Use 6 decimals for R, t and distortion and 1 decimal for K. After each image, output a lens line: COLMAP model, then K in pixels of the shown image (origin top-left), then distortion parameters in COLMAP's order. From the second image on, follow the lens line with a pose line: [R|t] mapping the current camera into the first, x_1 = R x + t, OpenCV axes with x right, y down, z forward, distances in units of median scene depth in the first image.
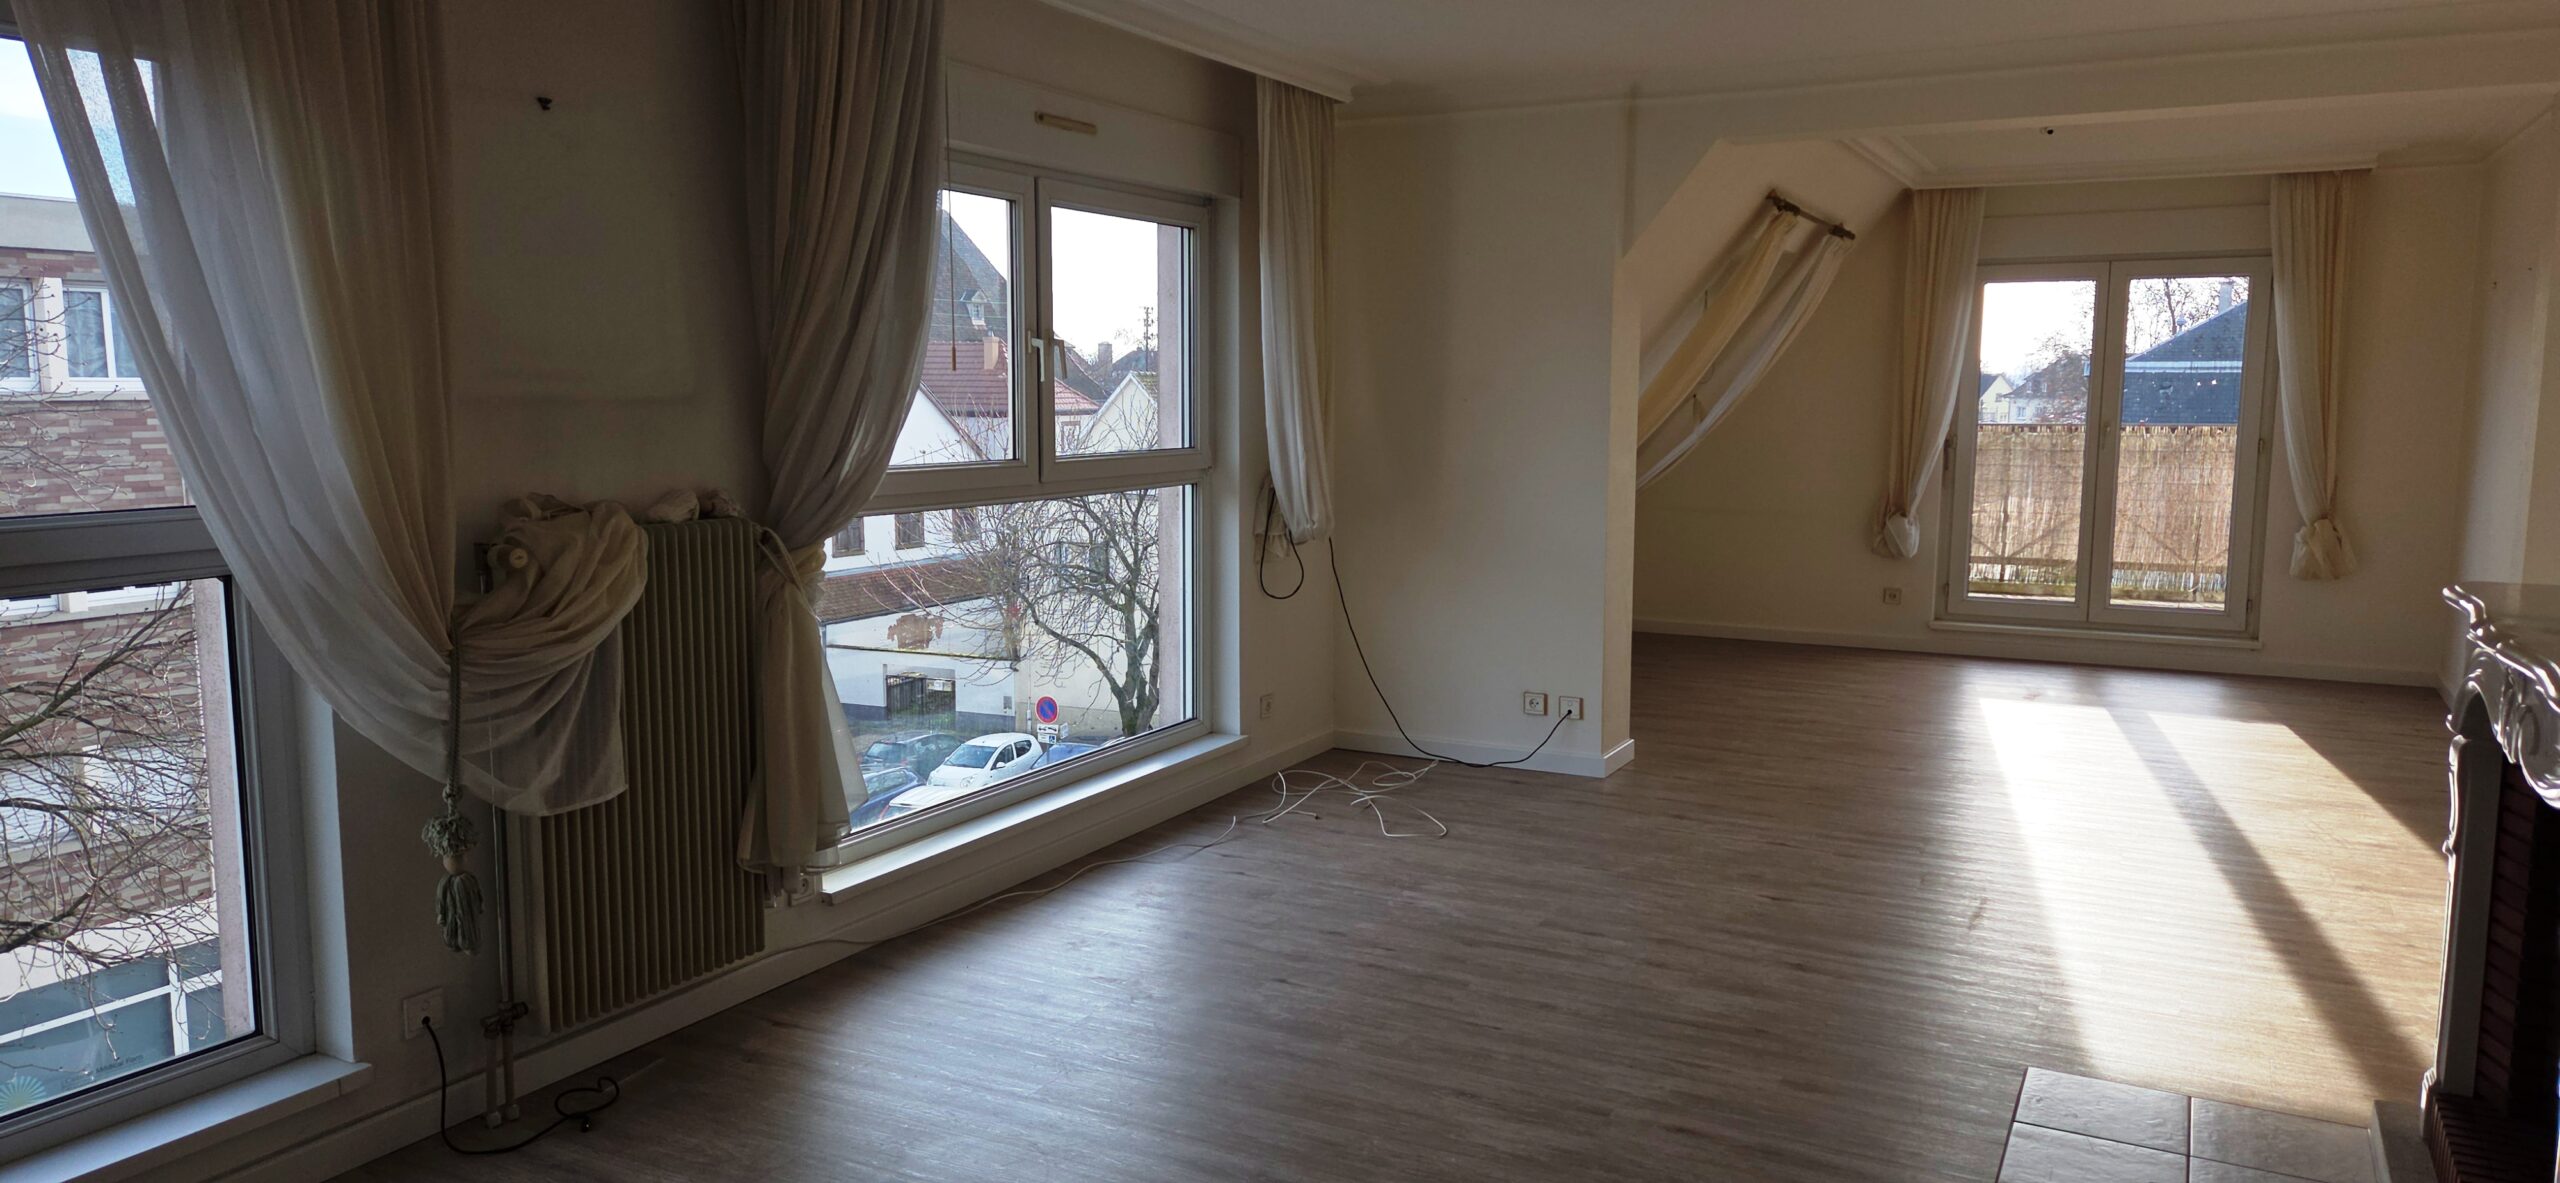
lens RADIAL K [[1690.2, 0, 1303.5], [0, 1690.2, 599.5], [0, 0, 1]] dist [0.059629, -0.003593]
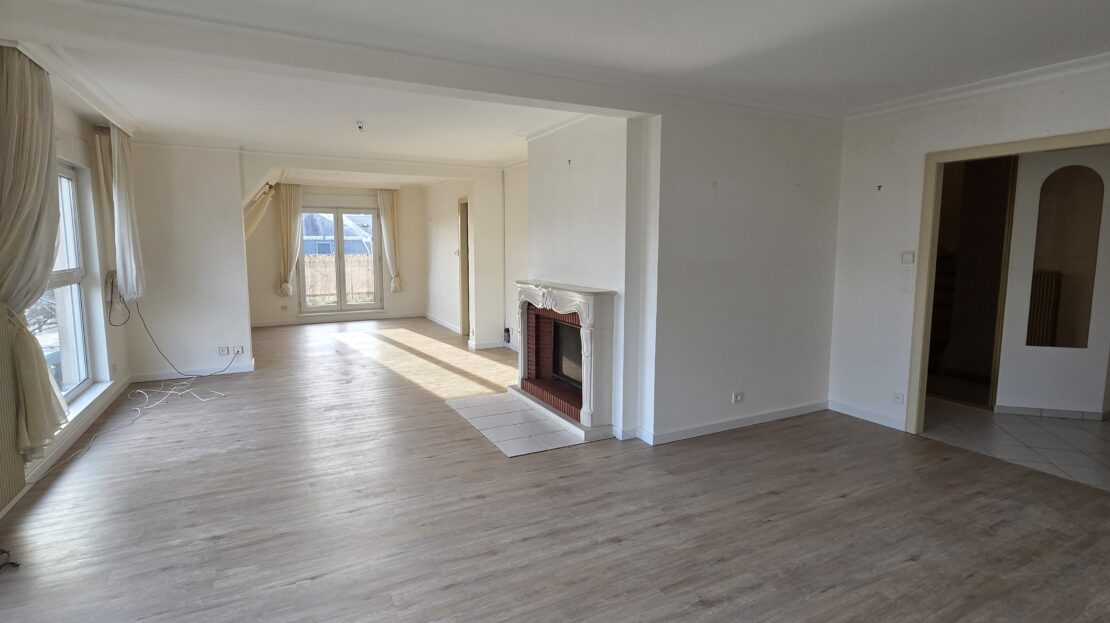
lens RADIAL K [[549.6, 0, 554.8], [0, 549.6, 311.0], [0, 0, 1]] dist [0.003600, -0.000092]
pose [[0.570660, -0.104864, 0.814463, -0.330552], [0.105419, 0.992962, 0.053983, 0.001639], [-0.814392, 0.055054, 0.577698, -0.025027]]
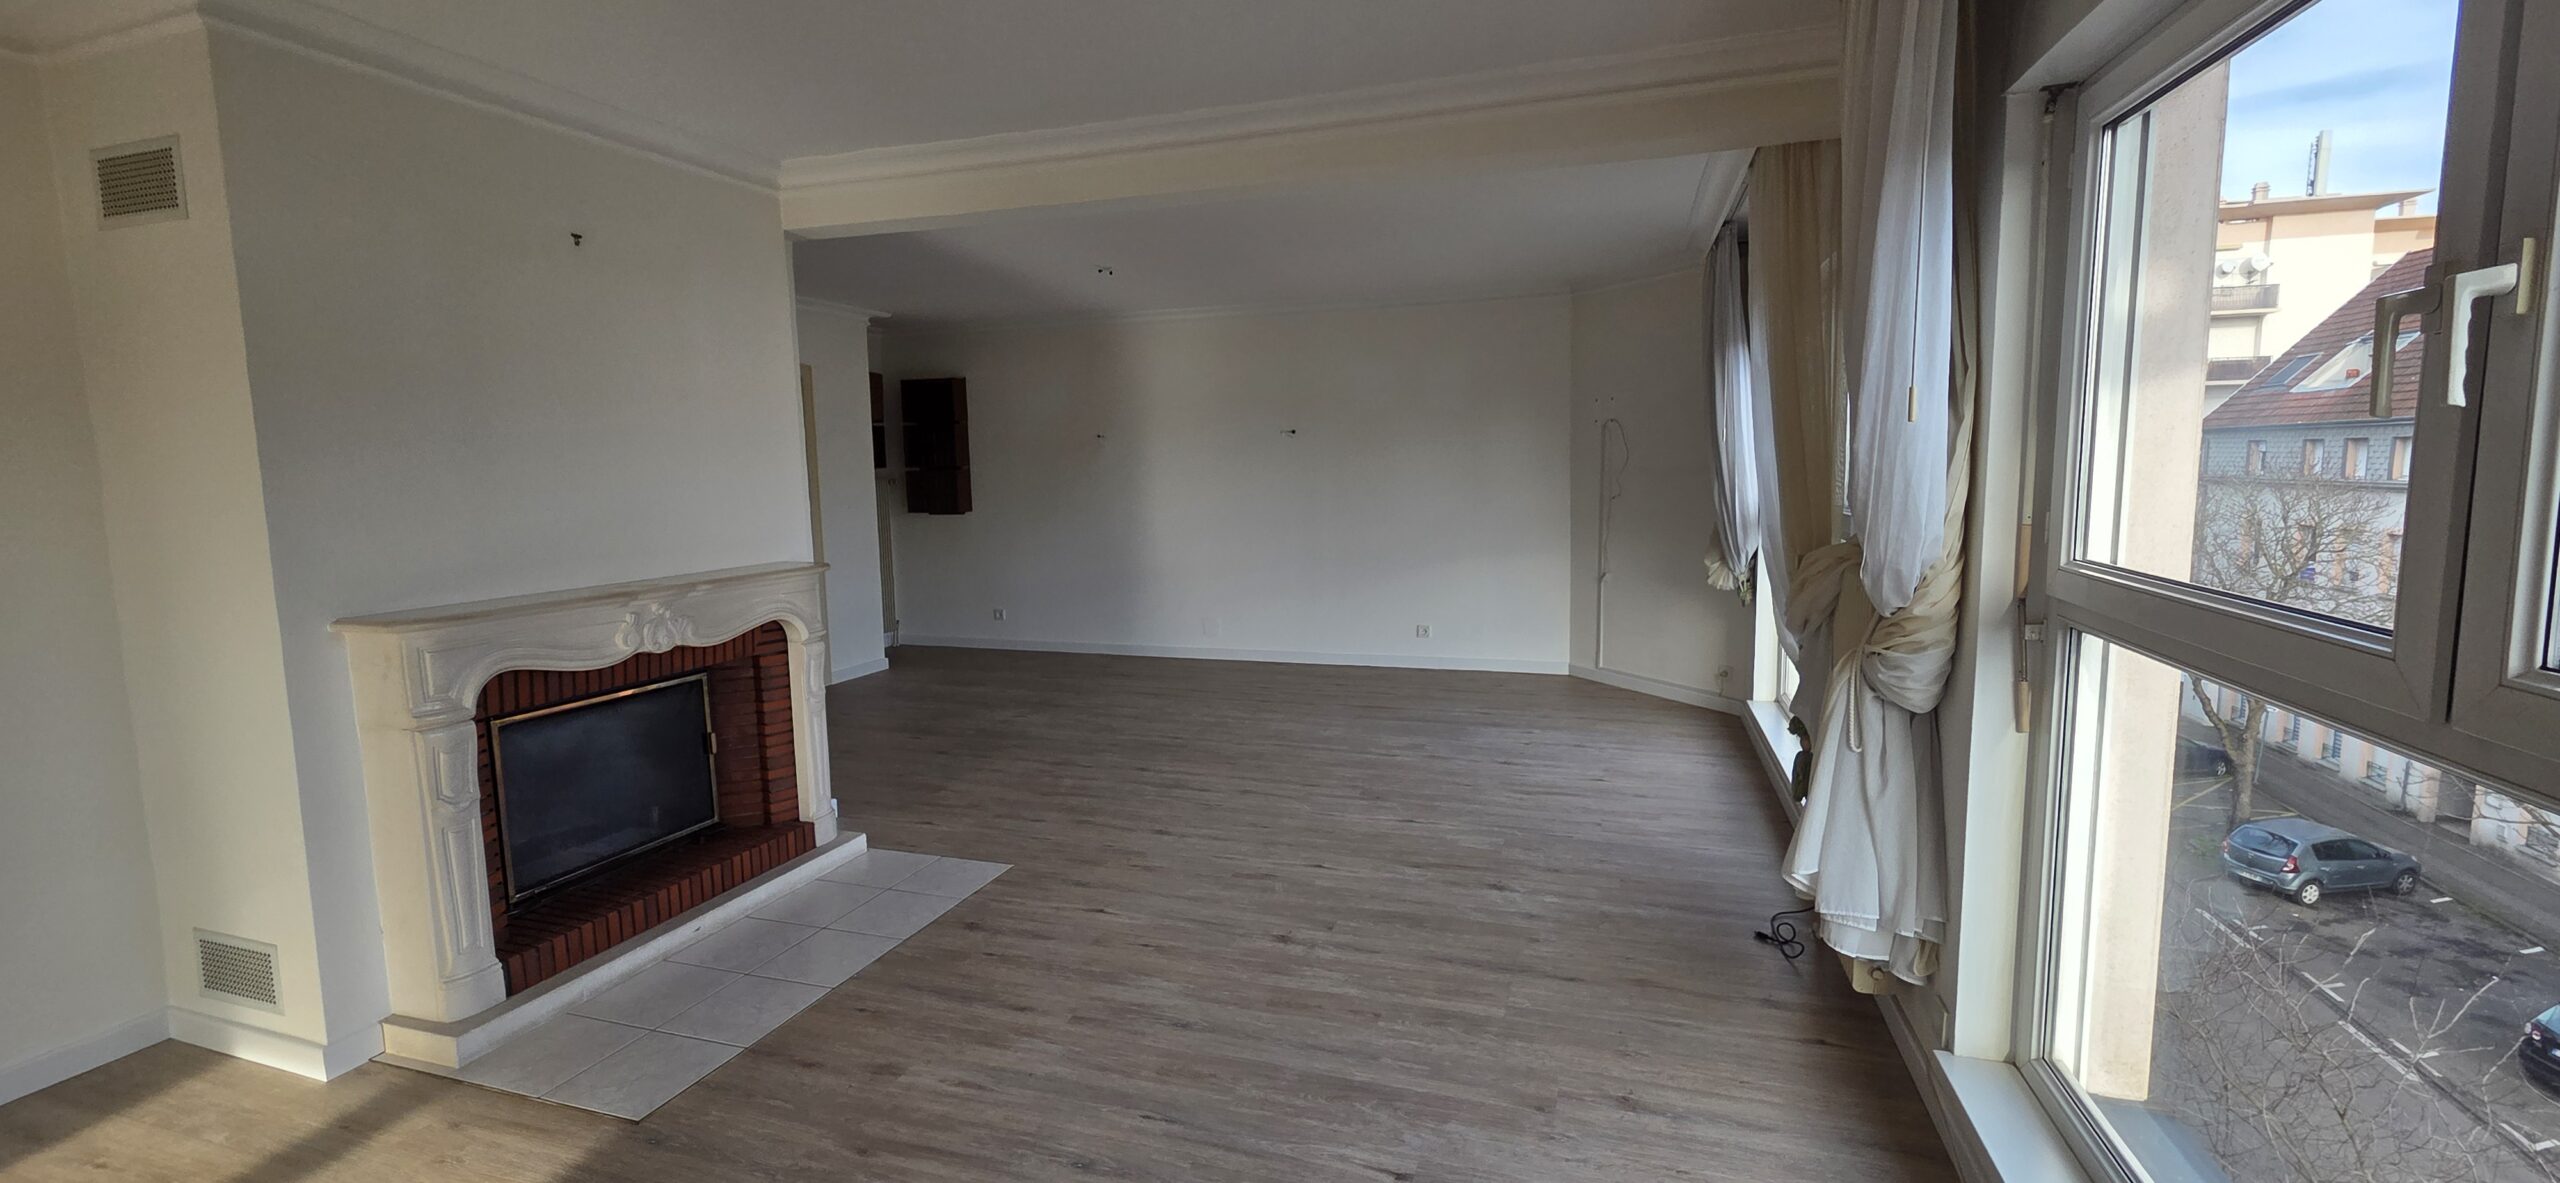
lens RADIAL K [[1038.2, 0, 1278.3], [0, 1038.2, 575.4], [0, 0, 1]] dist [0.002709, -0.000053]
pose [[-0.985264, 0.032890, -0.167851, 0.085467], [-0.007014, 0.972743, 0.231779, -0.123648], [0.170899, 0.229541, -0.958178, 1.000908]]
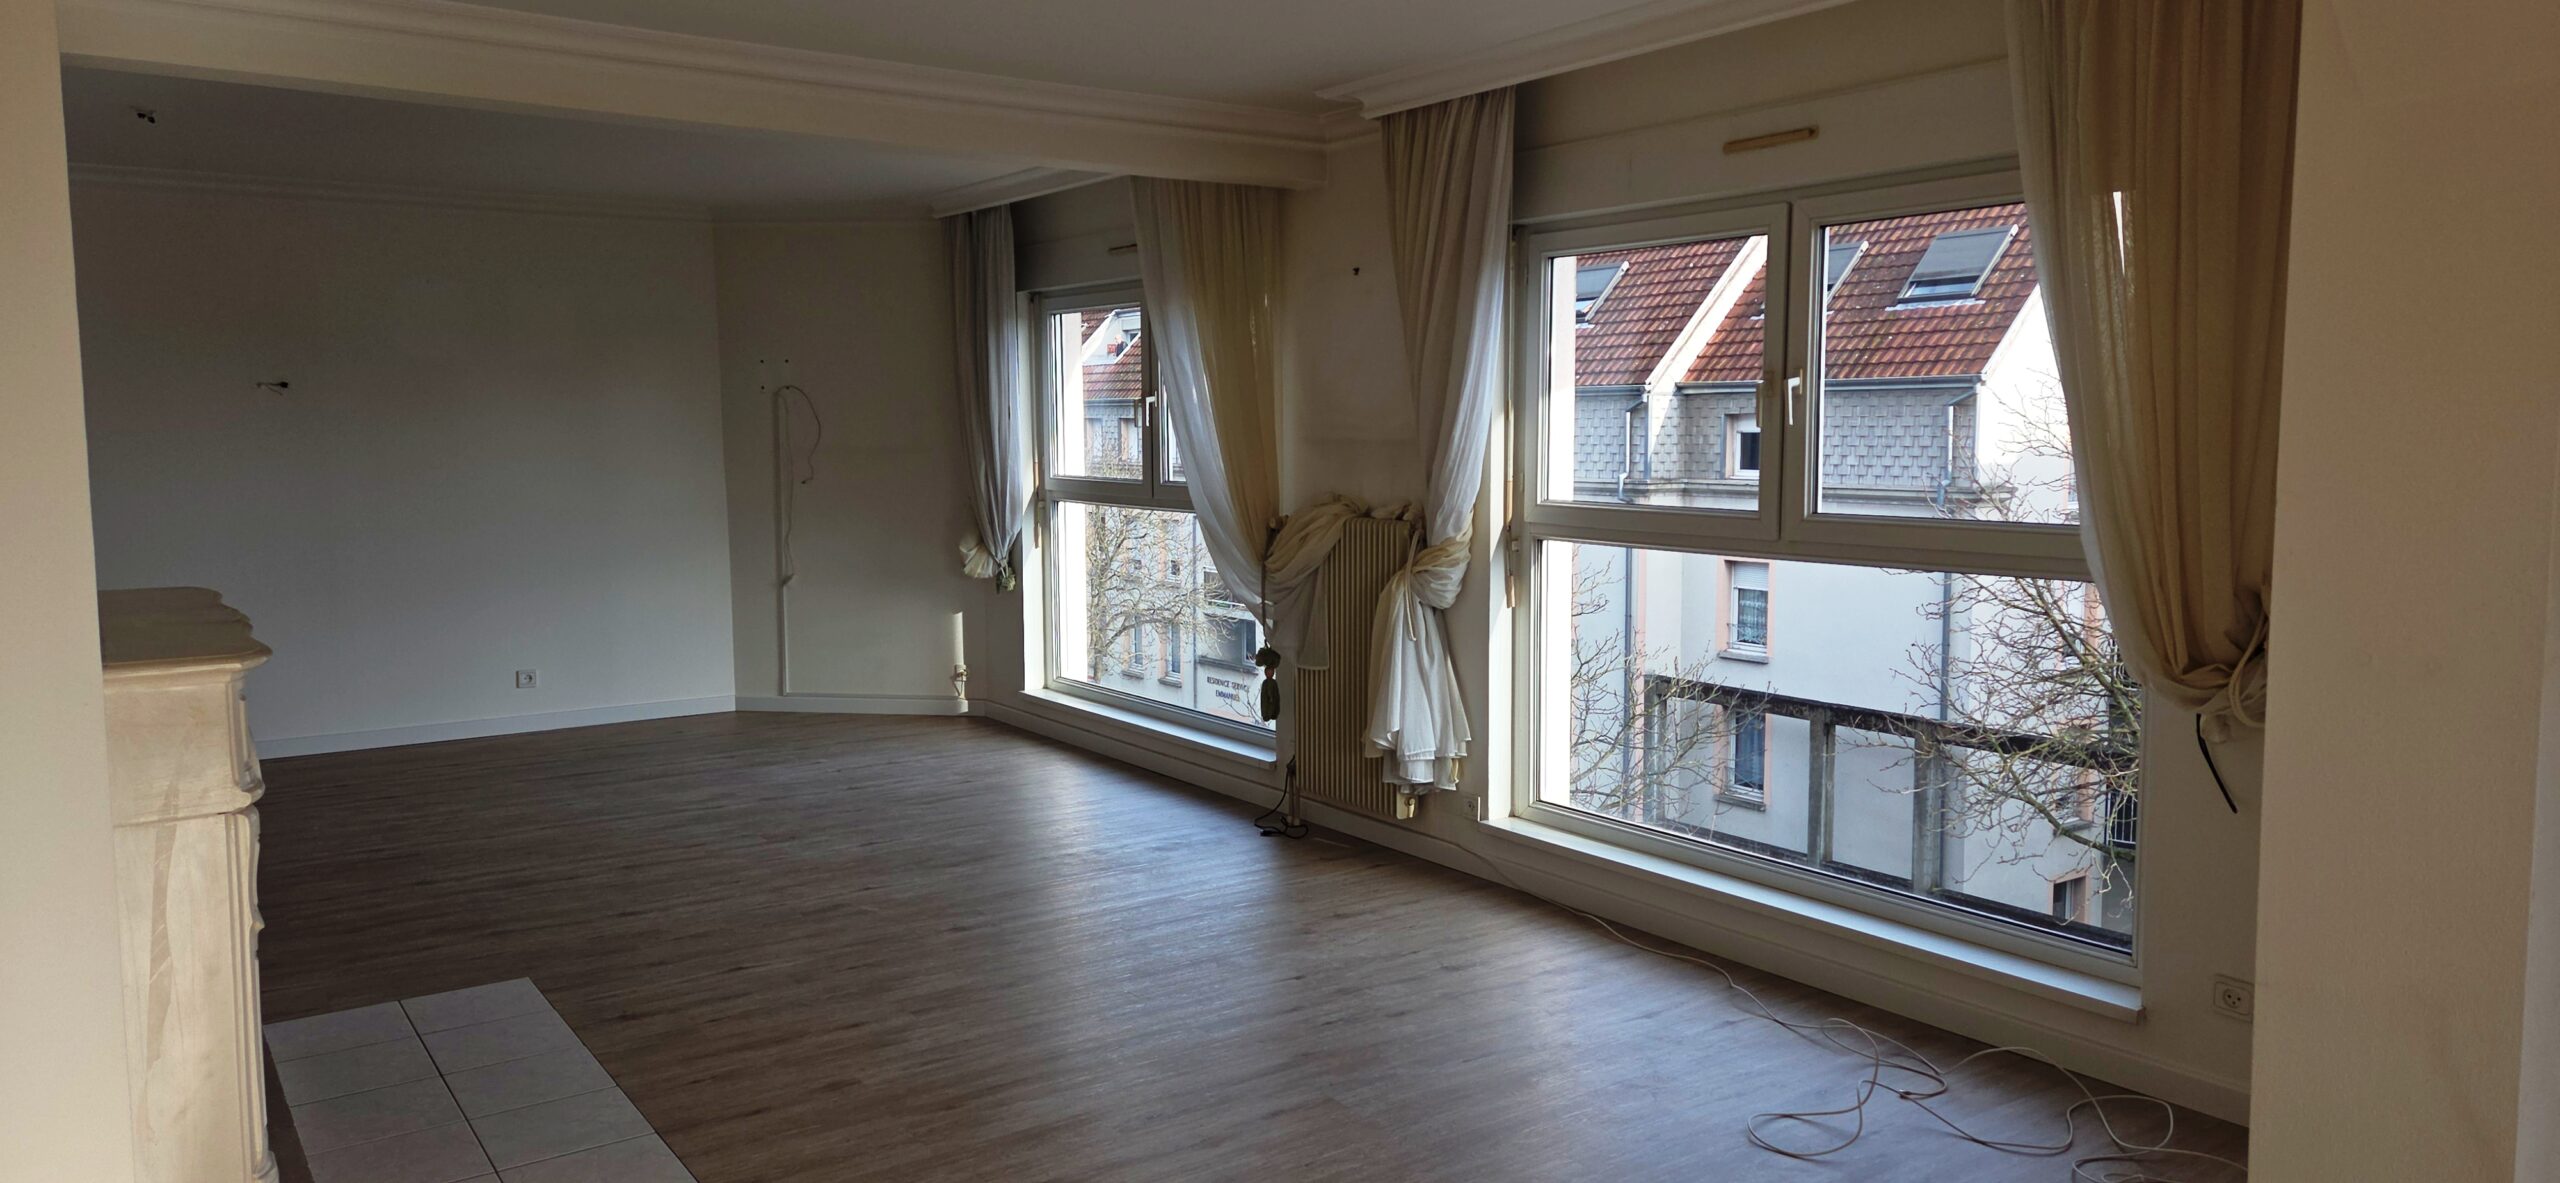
lens RADIAL K [[1690.2, 0, 1266.6], [0, 1690.2, 570.0], [0, 0, 1]] dist [0.059629, -0.003593]
pose [[-0.460313, 0.076790, -0.884430, 0.667404], [-0.110784, 0.983496, 0.143051, -0.132116], [0.880817, 0.163829, -0.444208, 1.014002]]
